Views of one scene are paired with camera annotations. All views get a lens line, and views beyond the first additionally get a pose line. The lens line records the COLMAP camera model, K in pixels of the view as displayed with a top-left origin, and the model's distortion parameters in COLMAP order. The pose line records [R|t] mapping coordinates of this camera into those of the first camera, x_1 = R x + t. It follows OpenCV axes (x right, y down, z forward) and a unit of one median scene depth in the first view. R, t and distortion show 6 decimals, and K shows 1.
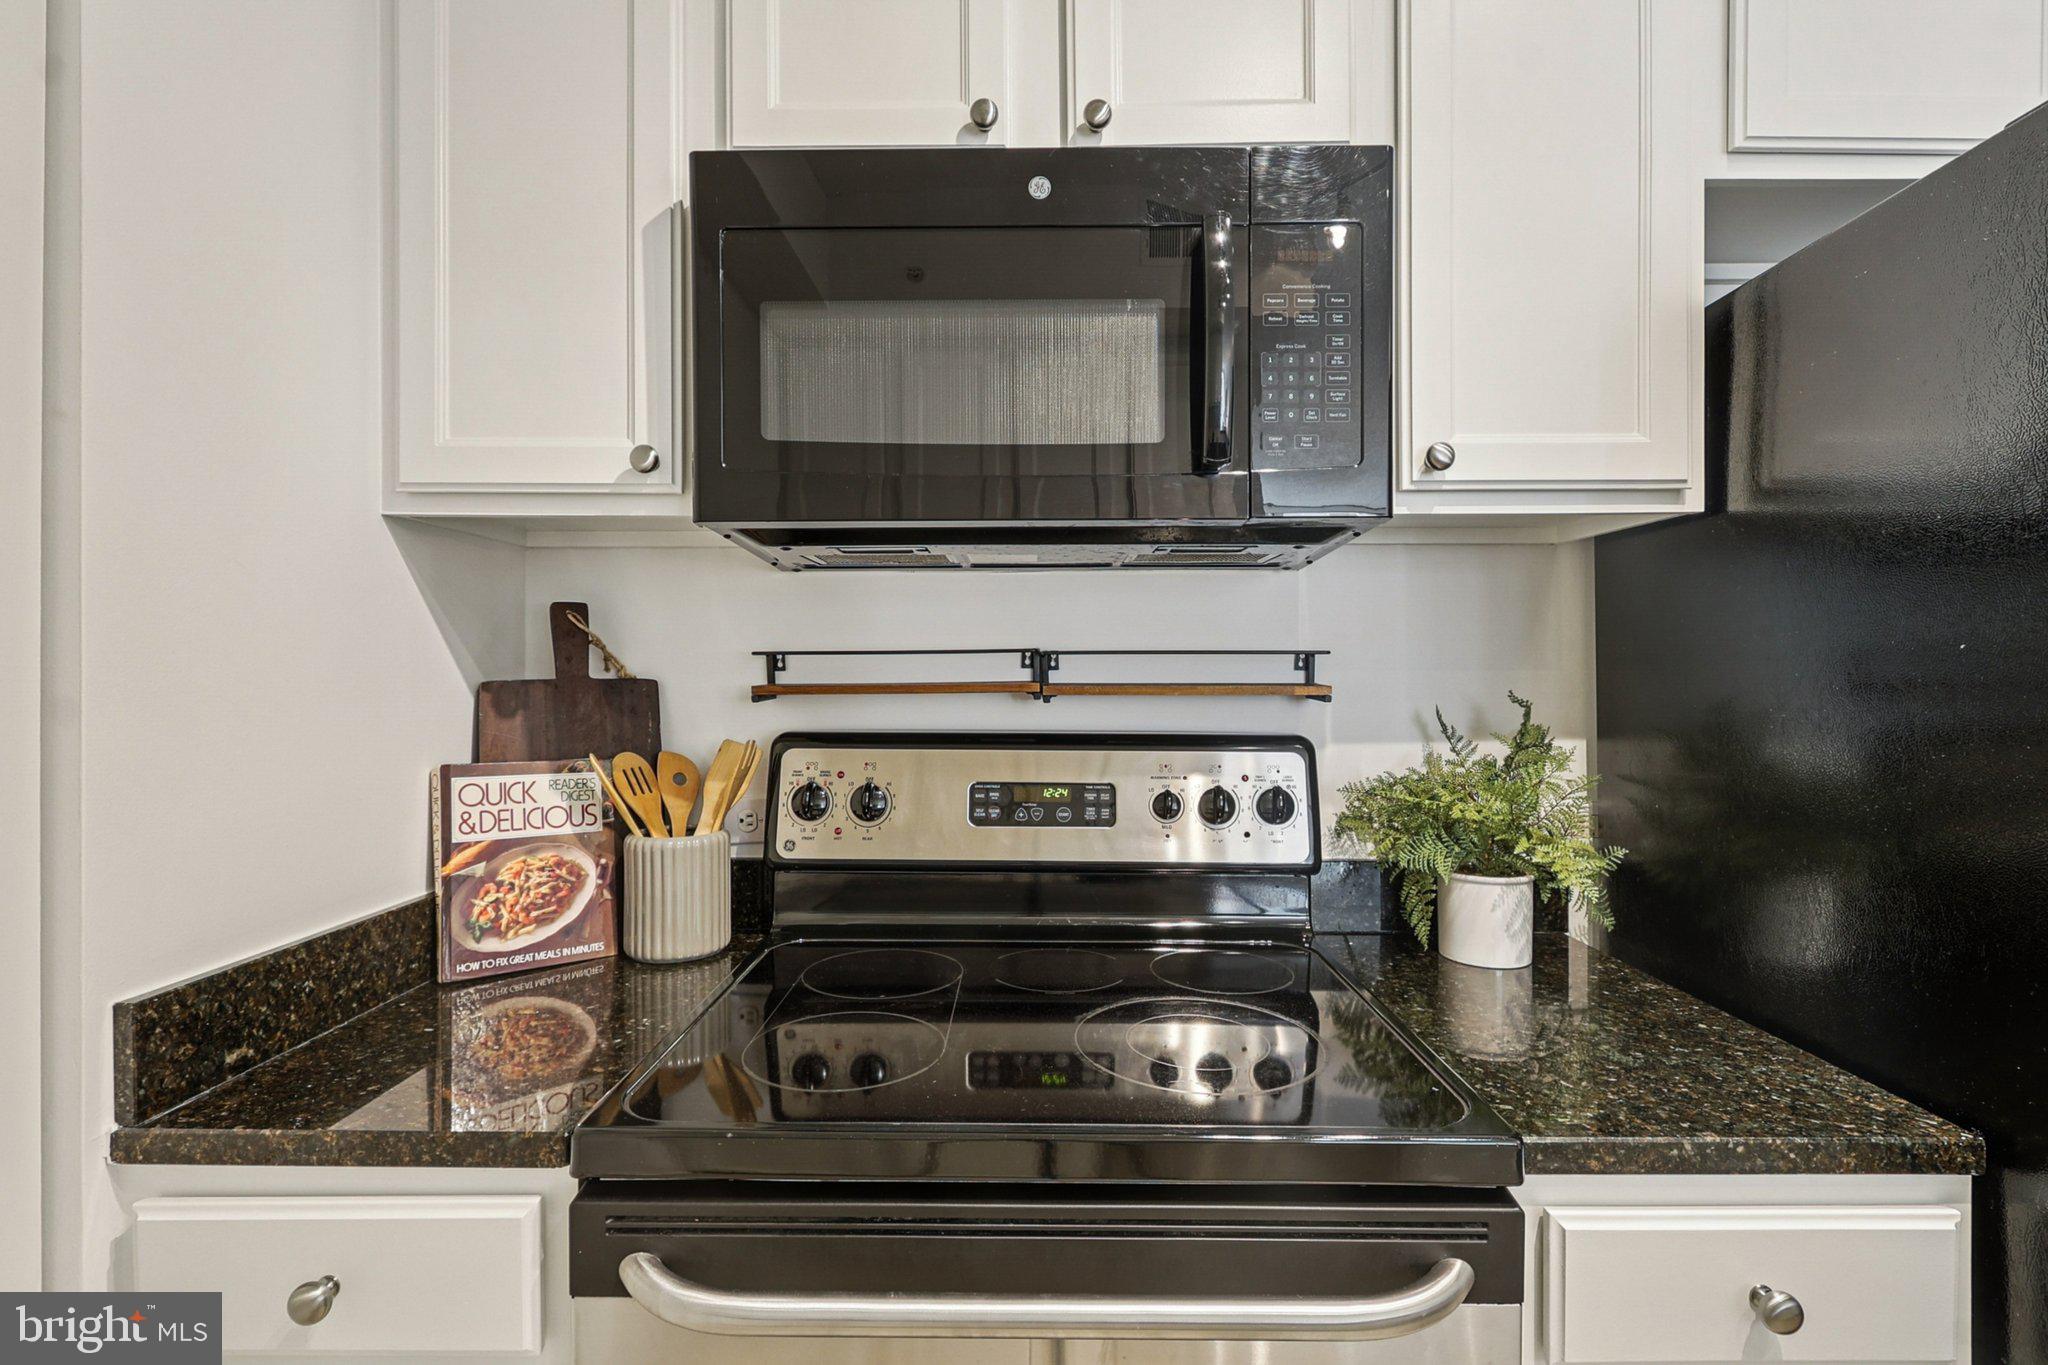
lens RADIAL K [[961.5, 0, 1015.8], [0, 961.5, 677.5], [0, 0, 1]] dist [0.002092, -0.001044]
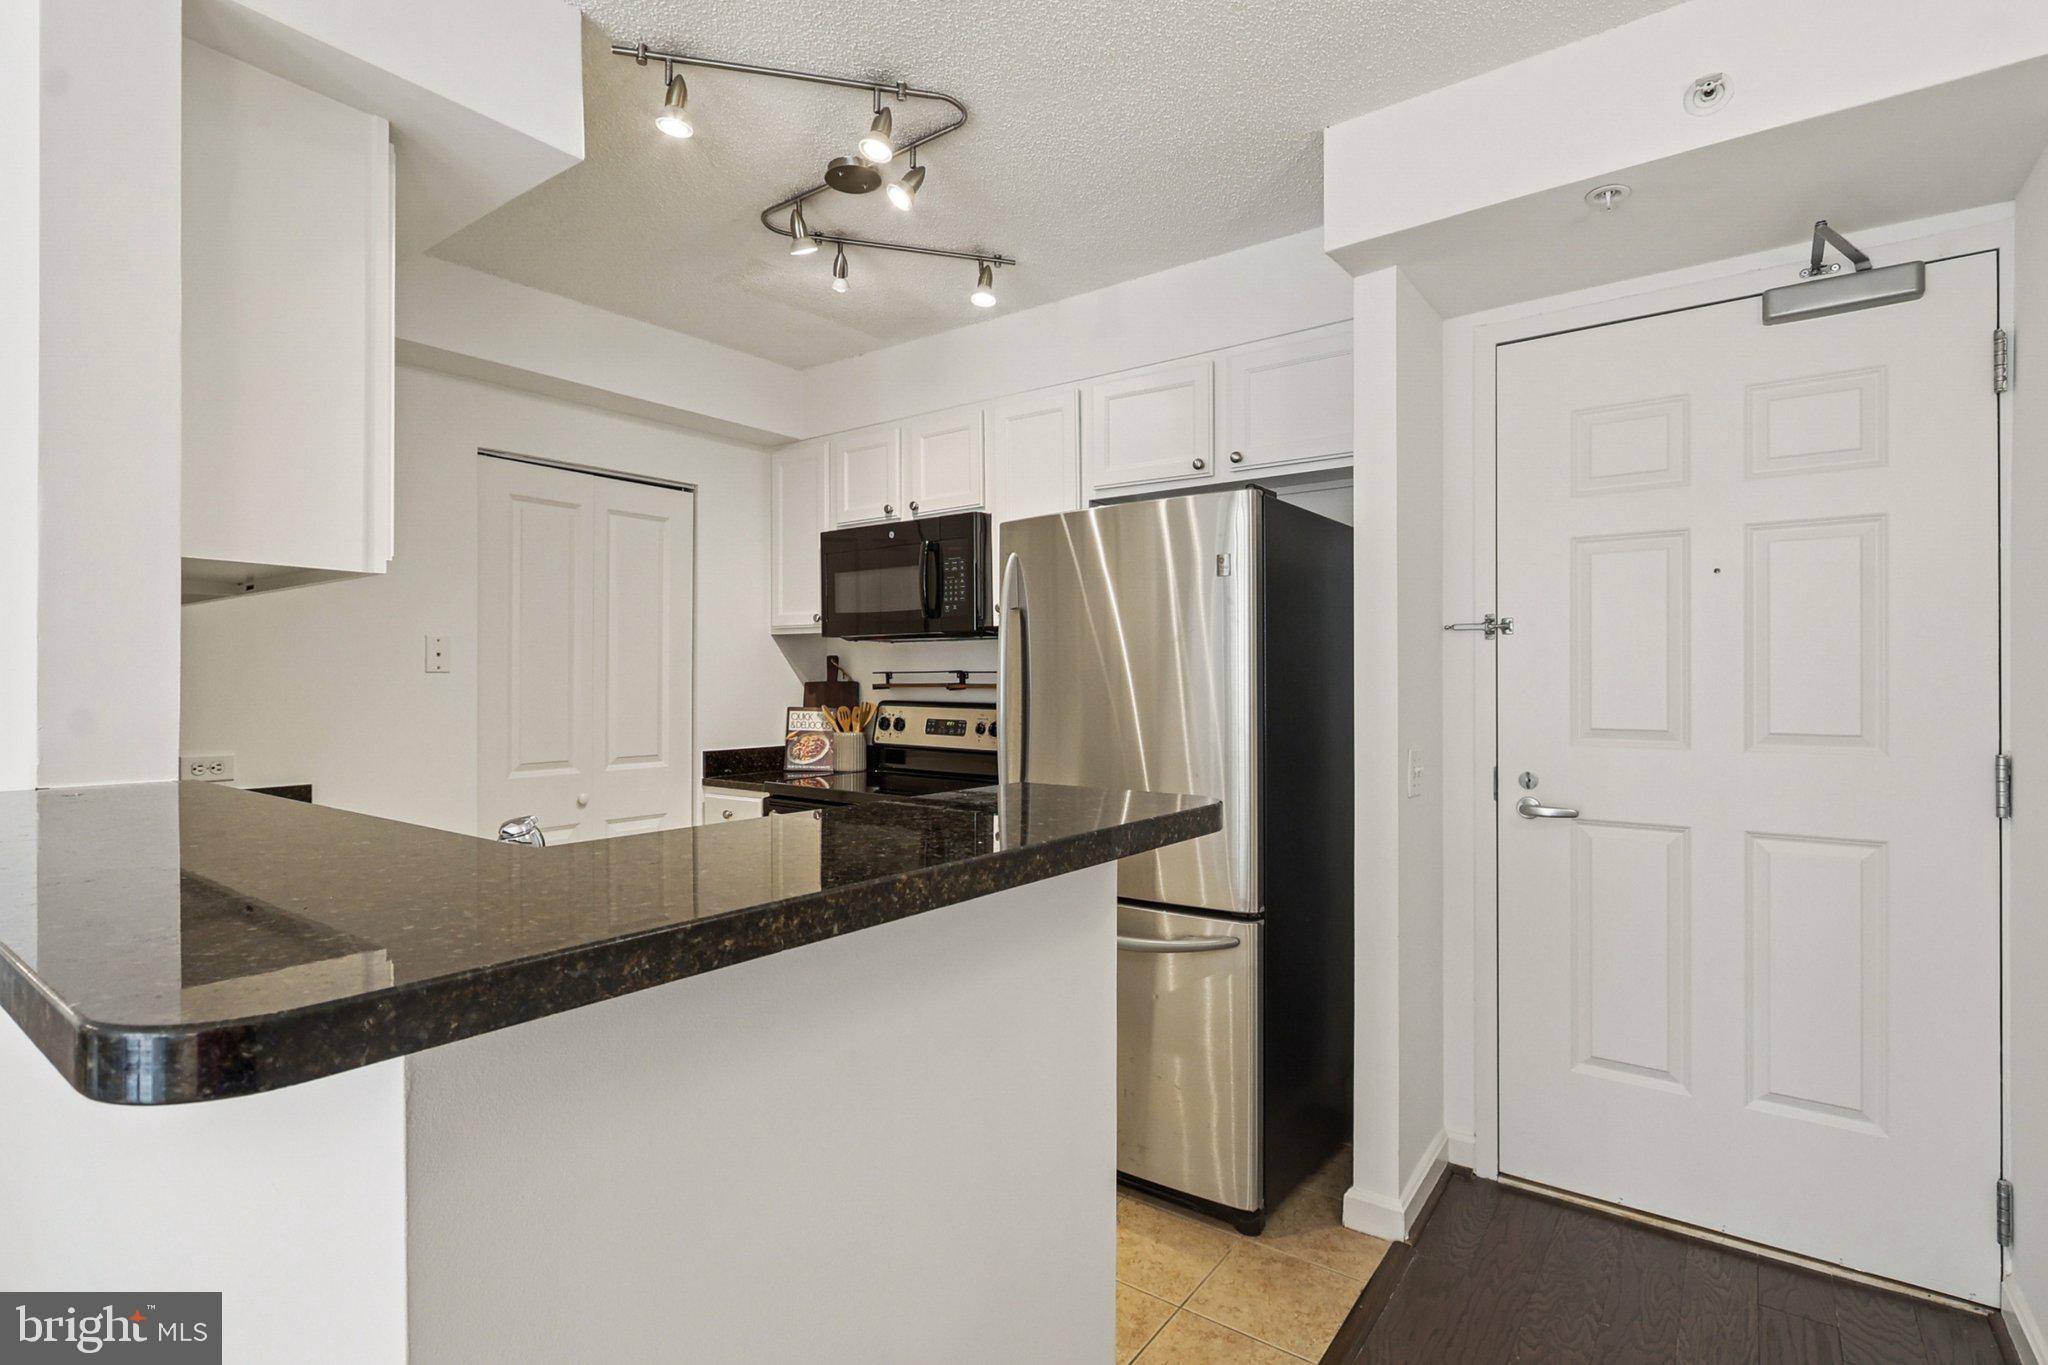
lens RADIAL K [[961.5, 0, 982.9], [0, 961.5, 680.1], [0, 0, 1]] dist [0.002092, -0.001044]
pose [[0.796538, 0.003054, -0.604581, 1.875335], [-0.004002, 0.999992, -0.000221, -0.004056], [0.604575, 0.002596, 0.796544, -1.198148]]
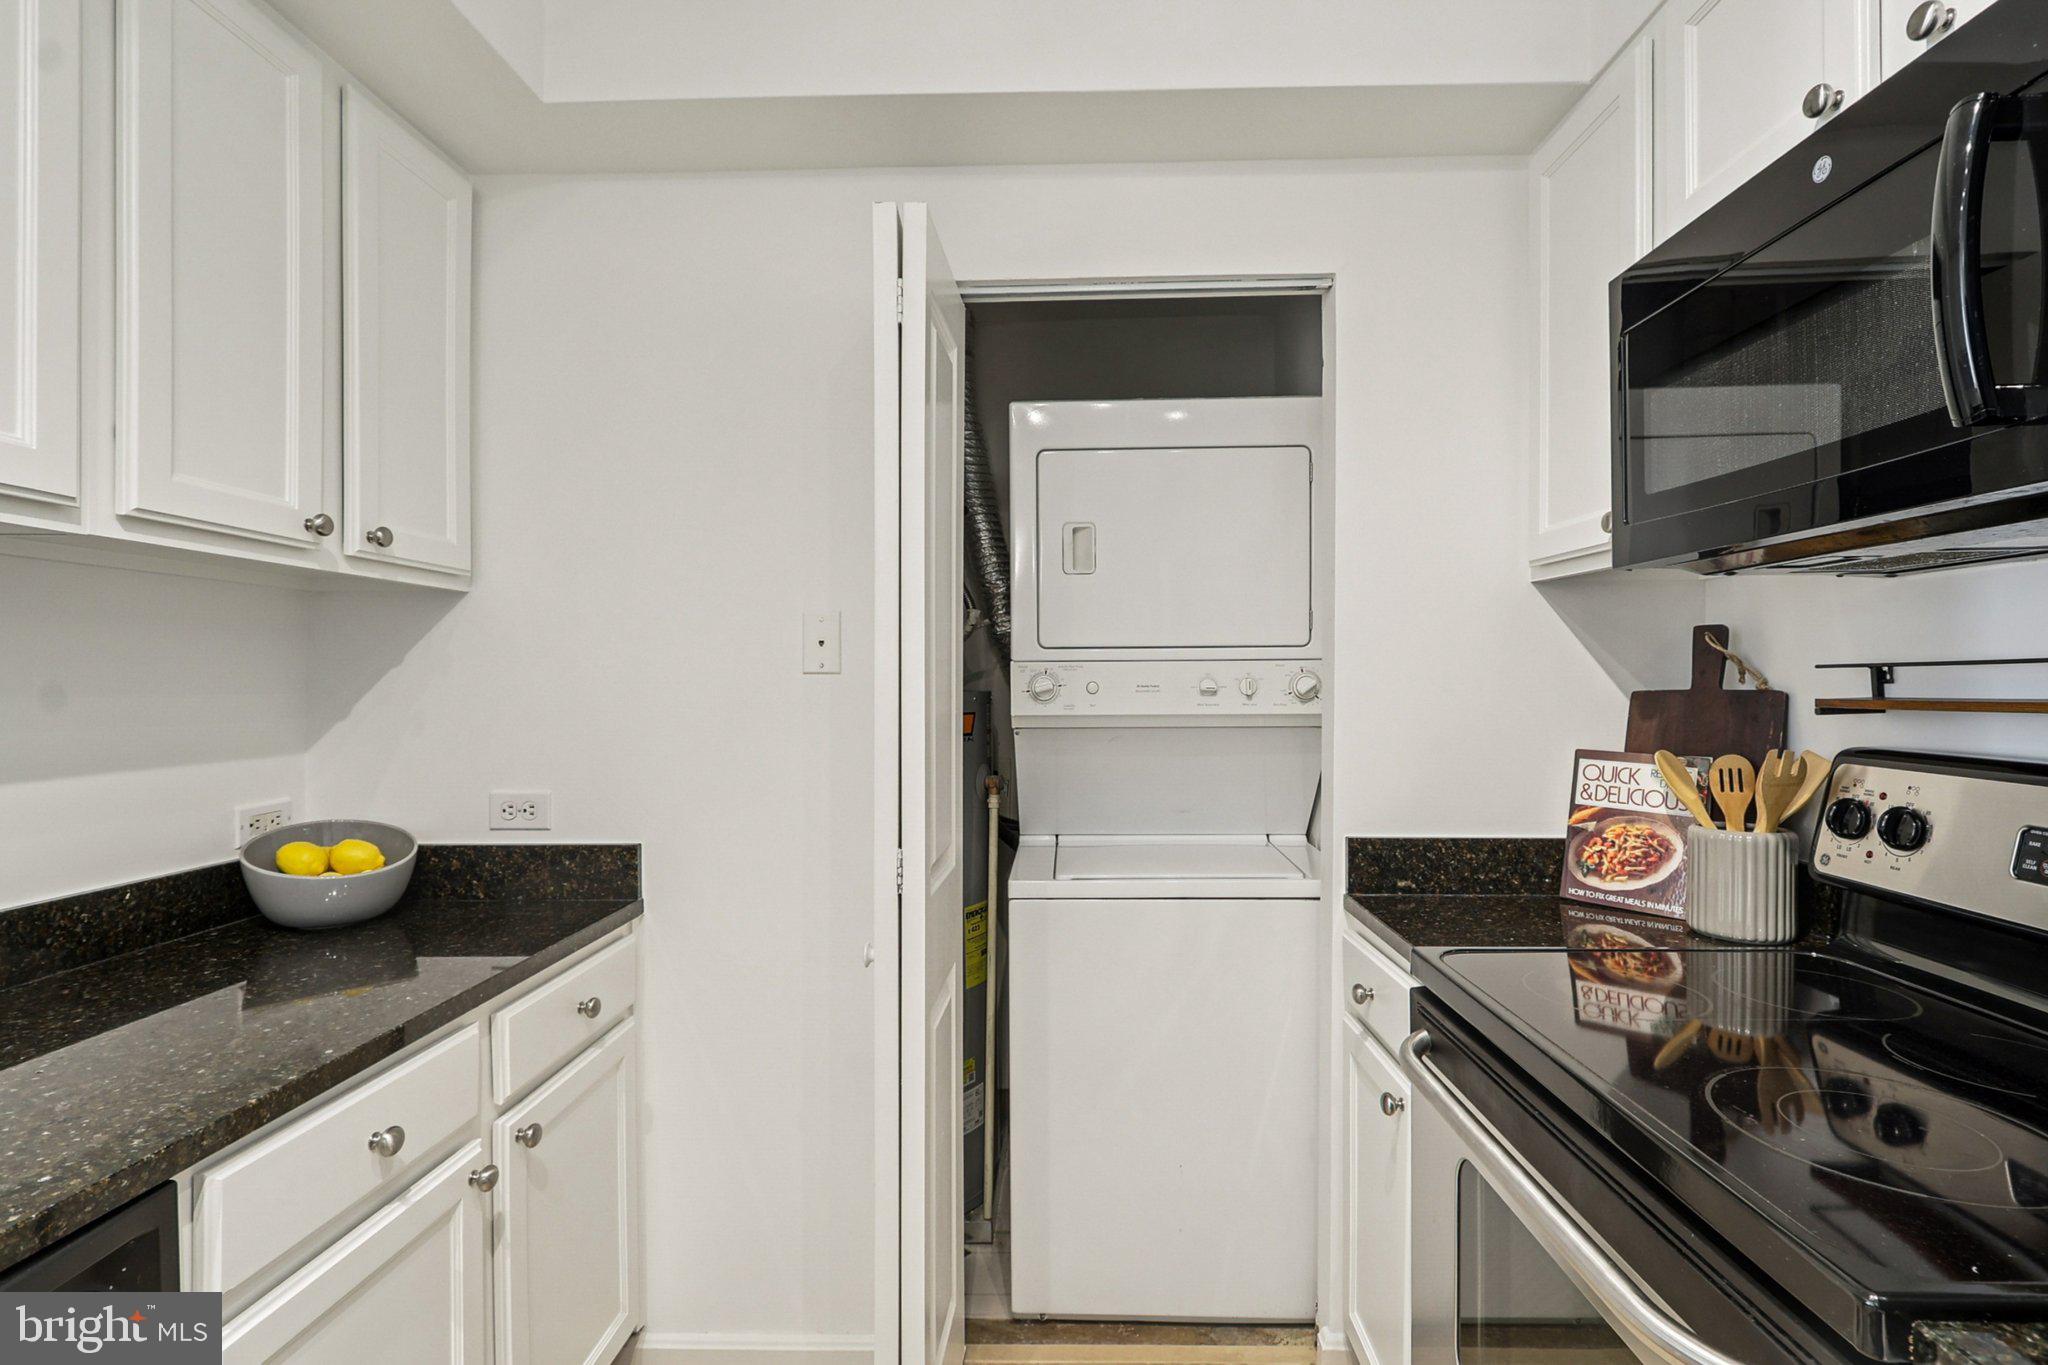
lens RADIAL K [[961.5, 0, 1034.7], [0, 961.5, 693.3], [0, 0, 1]] dist [0.002092, -0.001044]
pose [[-0.007911, 0.014184, -0.999868, 0.797818], [-0.003145, 0.999894, 0.014209, -0.009192], [0.999964, 0.003257, -0.007866, 0.196737]]
